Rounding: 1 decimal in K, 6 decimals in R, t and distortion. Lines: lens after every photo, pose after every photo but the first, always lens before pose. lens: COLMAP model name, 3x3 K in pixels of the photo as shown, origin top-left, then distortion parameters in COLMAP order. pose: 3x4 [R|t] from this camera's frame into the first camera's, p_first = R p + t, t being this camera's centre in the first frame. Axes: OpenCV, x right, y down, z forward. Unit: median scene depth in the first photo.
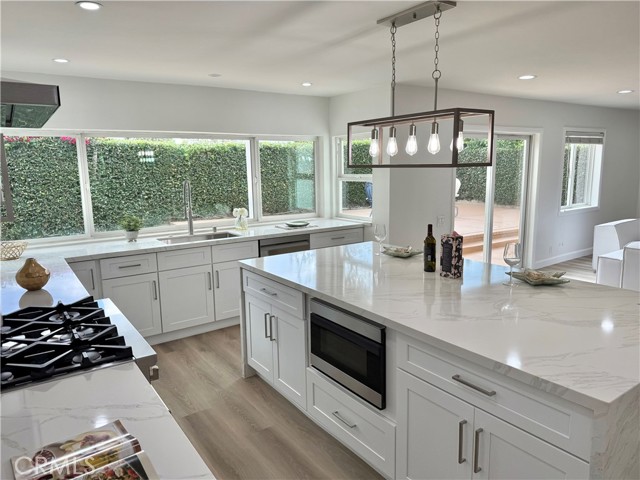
lens RADIAL K [[455.9, 0, 318.8], [0, 455.9, 242.8], [0, 0, 1]] dist [0.005719, -0.003234]
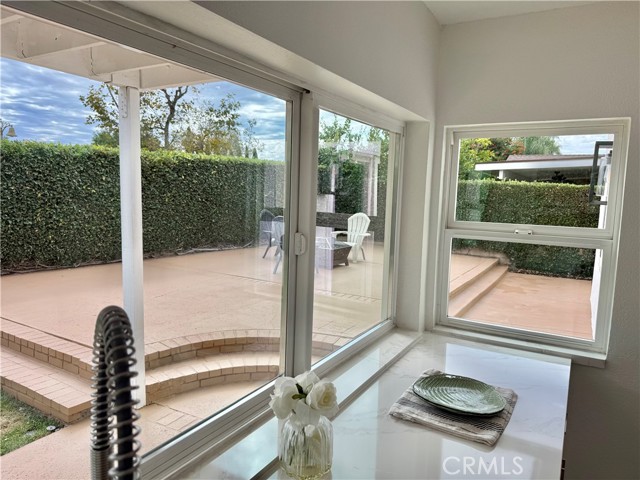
lens RADIAL K [[455.9, 0, 318.8], [0, 455.9, 242.8], [0, 0, 1]] dist [0.005719, -0.003234]
pose [[0.902003, -0.005015, 0.431700, -0.183093], [0.027033, 0.998626, -0.044884, -0.091030], [-0.430882, 0.052155, 0.900900, 0.538577]]
